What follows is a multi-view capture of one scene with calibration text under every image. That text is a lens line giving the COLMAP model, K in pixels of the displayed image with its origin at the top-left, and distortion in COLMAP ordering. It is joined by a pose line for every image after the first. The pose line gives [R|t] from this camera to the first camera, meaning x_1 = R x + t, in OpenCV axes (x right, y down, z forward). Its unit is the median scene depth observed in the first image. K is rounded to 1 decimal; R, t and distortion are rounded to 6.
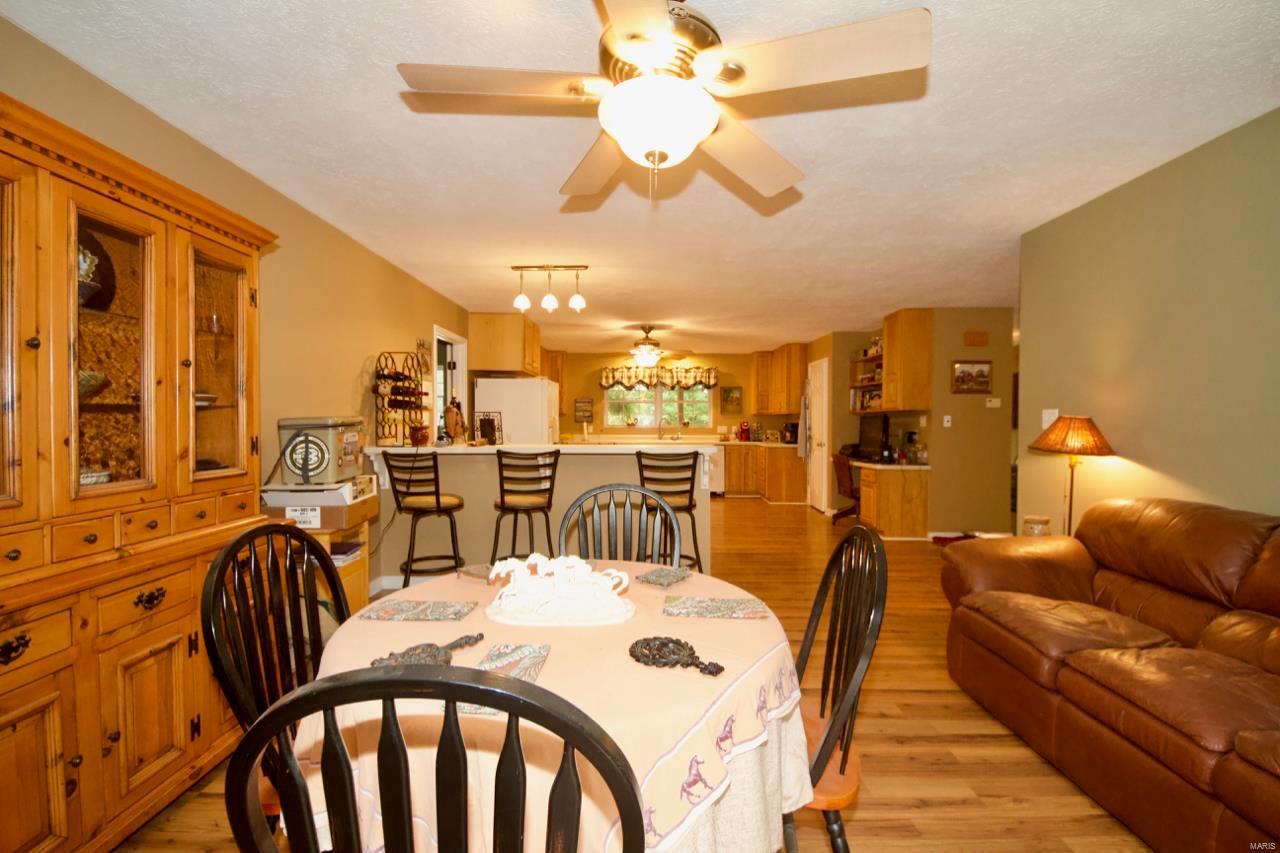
lens RADIAL K [[561.1, 0, 640.0], [0, 561.1, 426.5], [0, 0, 1]] dist [0.060863, -0.041408]
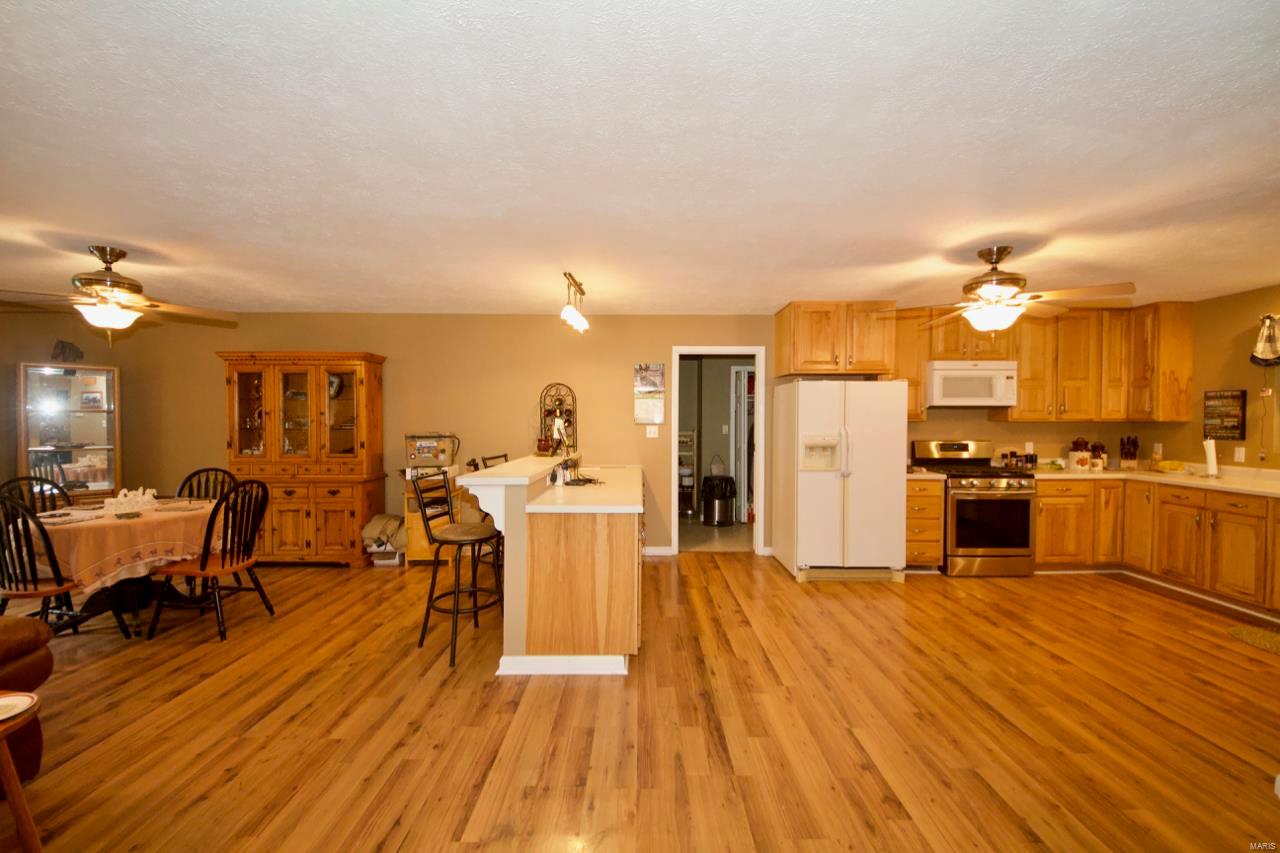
lens RADIAL K [[514.8, 0, 639.0], [0, 514.8, 429.9], [0, 0, 1]] dist [0.025778, -0.021825]
pose [[0.003653, 0.015472, -0.999874, 0.816550], [-0.010245, 0.999828, 0.015433, -0.041480], [0.999941, 0.010188, 0.003811, 1.204261]]
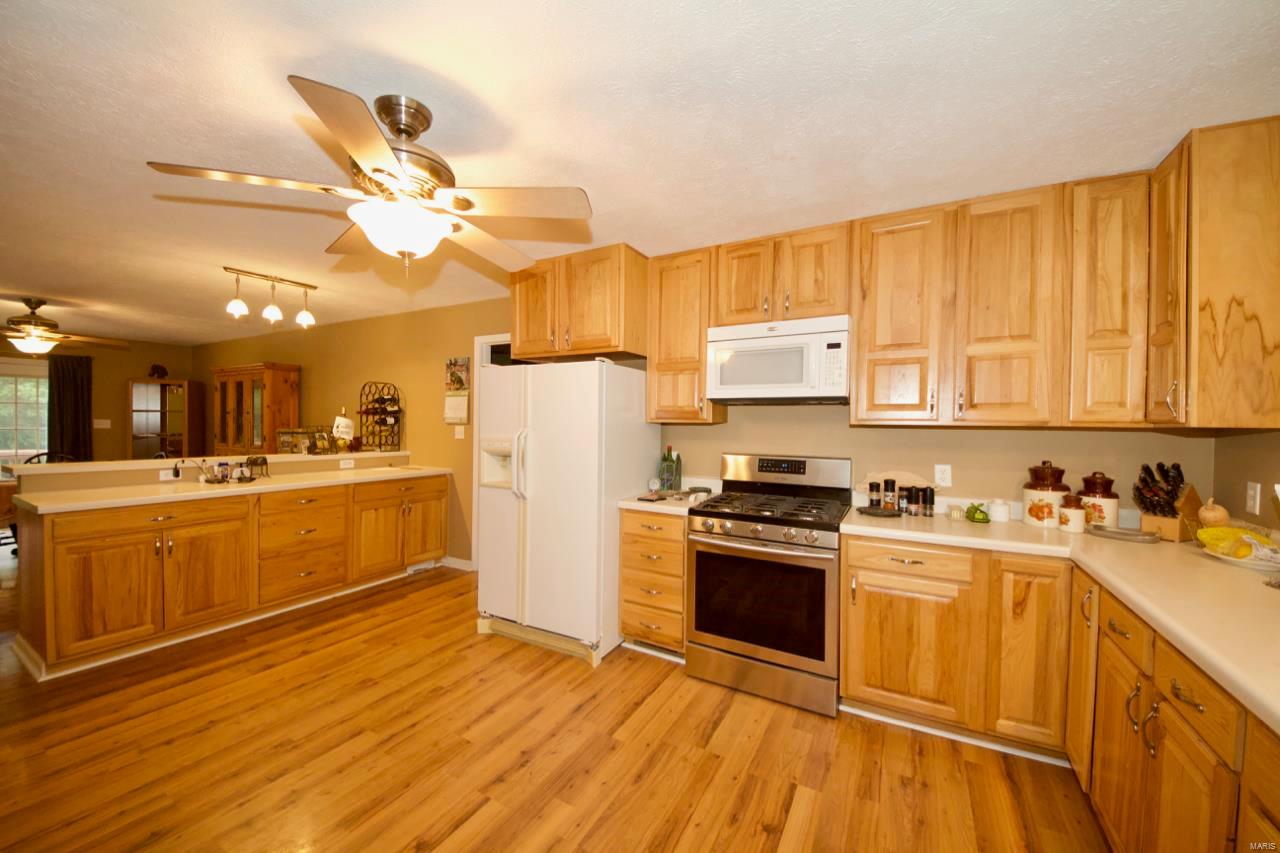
lens RADIAL K [[473.8, 0, 640.0], [0, 473.8, 426.5], [0, 0, 1]] dist [0.020753, -0.015900]
pose [[-0.481350, -0.004859, -0.876515, 0.283710], [-0.021929, 0.999738, 0.006500, -0.046905], [0.876254, 0.022350, -0.481331, 2.127771]]
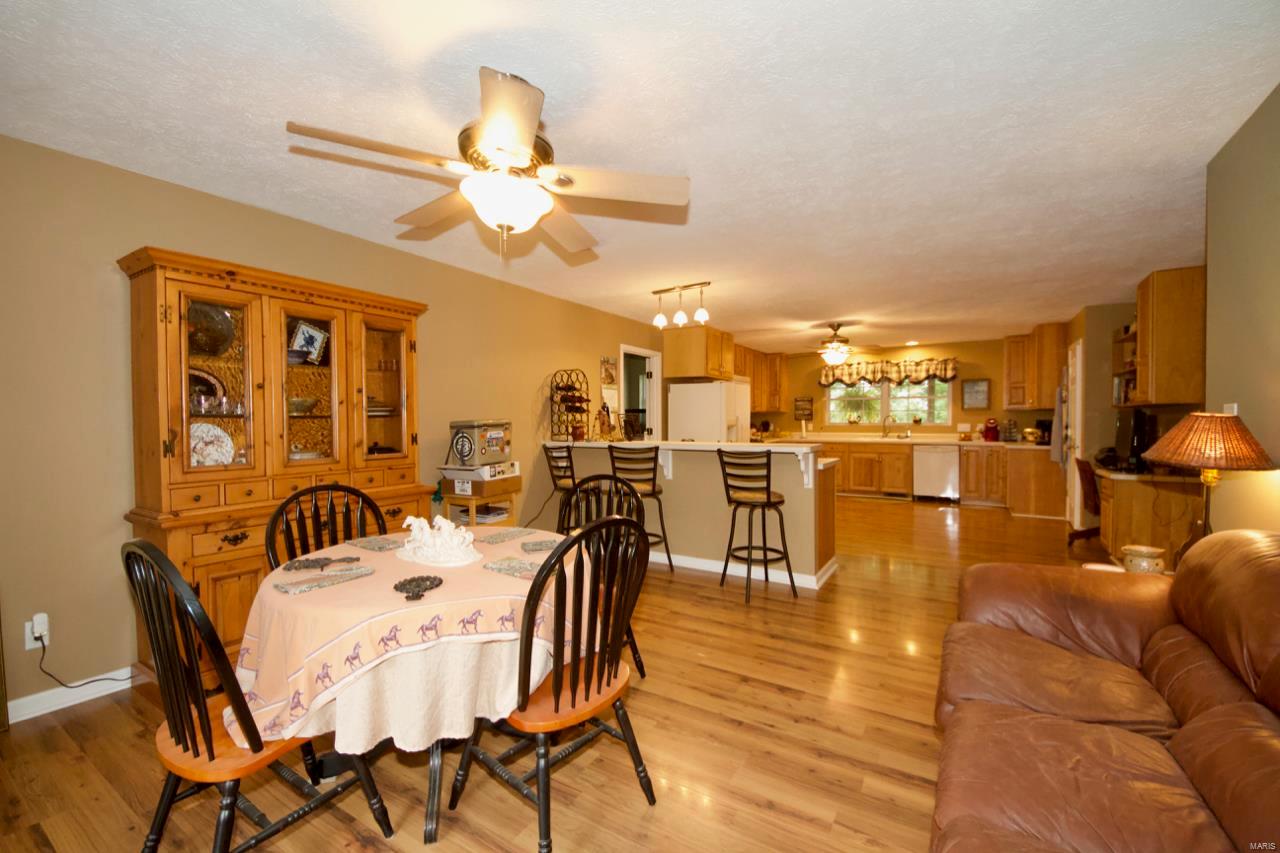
lens RADIAL K [[521.9, 0, 638.1], [0, 521.9, 430.2], [0, 0, 1]] dist [0.052986, -0.042282]
pose [[0.851059, 0.005001, -0.525046, 0.357505], [0.002043, 0.999916, 0.012835, -0.005178], [0.525066, -0.011996, 0.850977, 0.044946]]
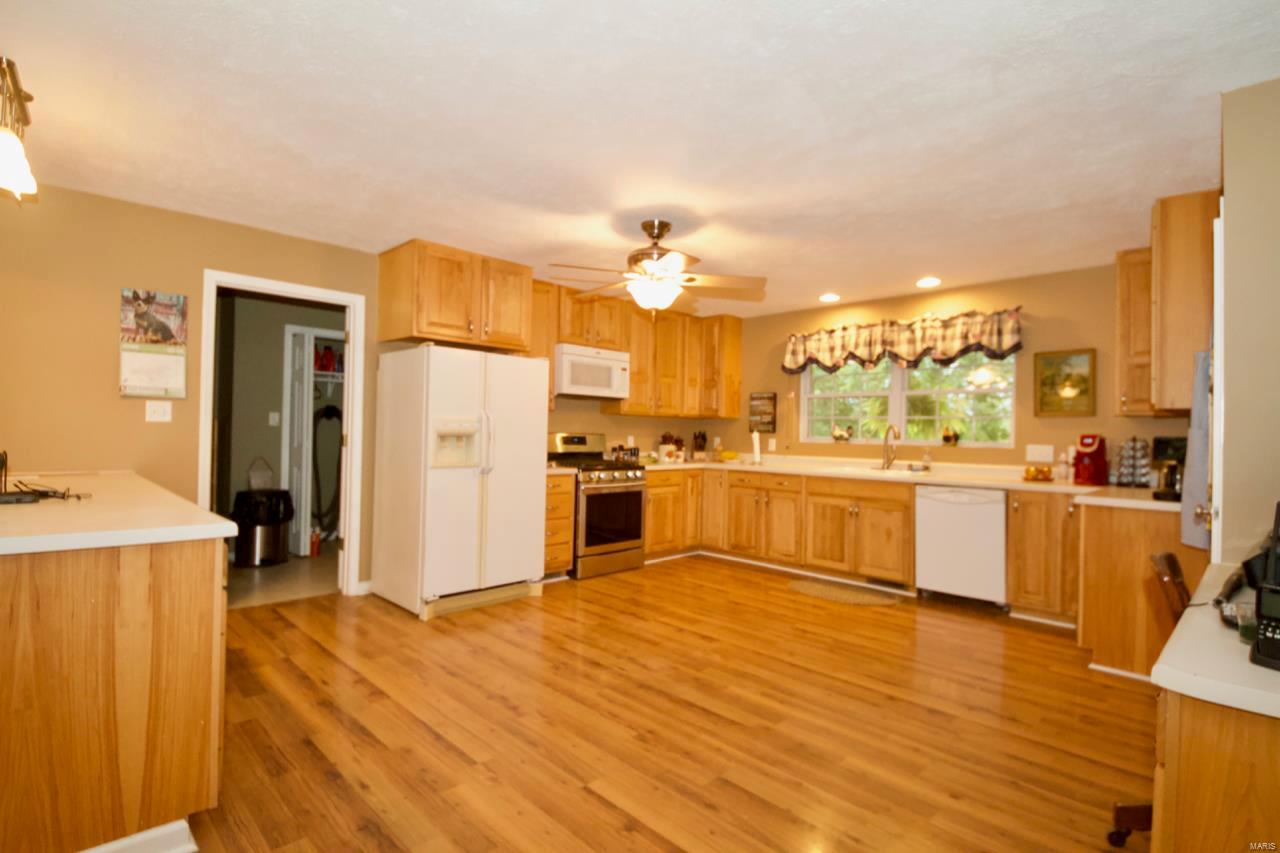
lens RADIAL K [[616.7, 0, 640.0], [0, 616.7, 426.5], [0, 0, 1]] dist [0.045969, -0.032775]
pose [[0.704555, 0.003054, -0.709642, 0.649912], [-0.024045, 0.999519, -0.019571, 0.004678], [0.709242, 0.030852, 0.704290, 1.100676]]
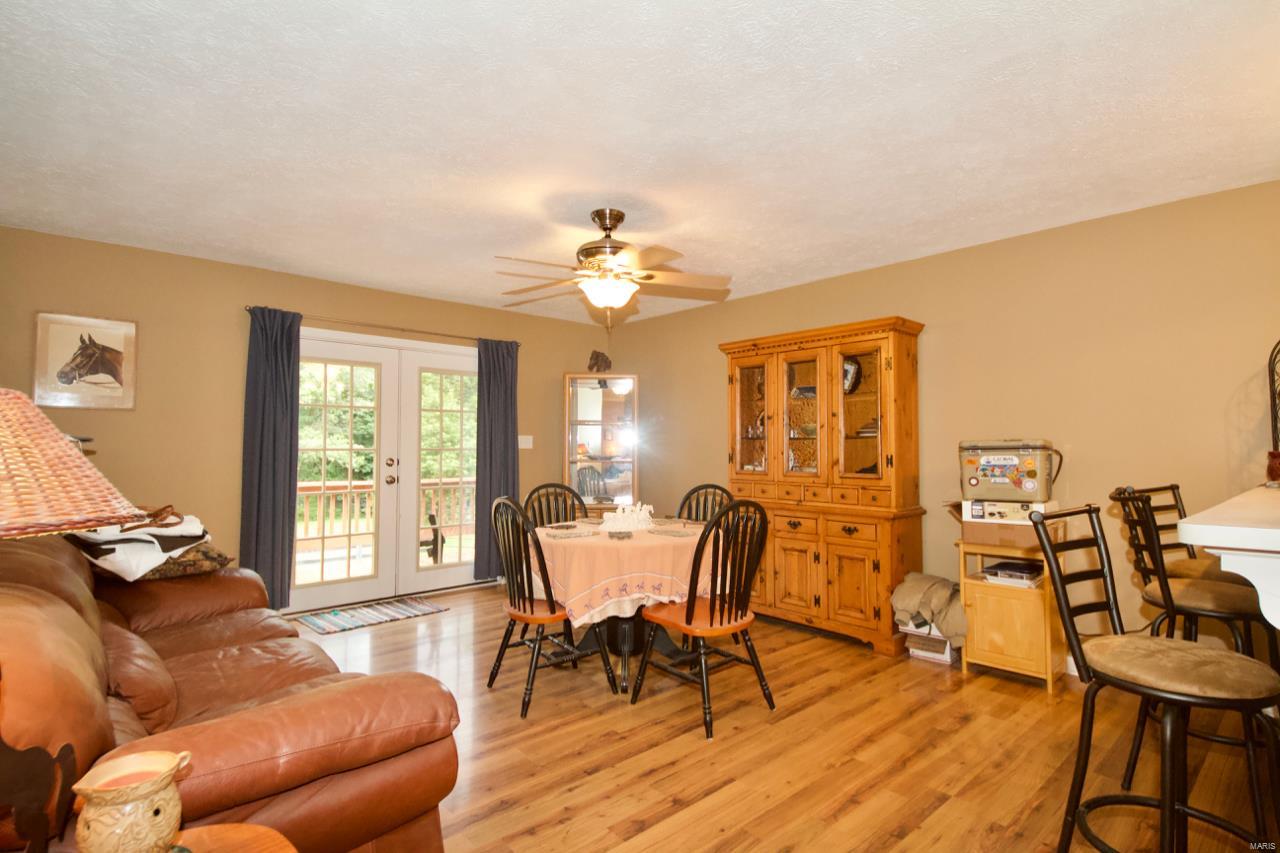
lens RADIAL K [[626.3, 0, 646.7], [0, 626.3, 428.3], [0, 0, 1]] dist [0.013699, -0.000062]
pose [[-0.732423, -0.028860, -0.680238, 0.524501], [-0.011301, 0.999479, -0.030236, 0.002456], [0.680756, -0.014458, -0.732367, 1.010342]]
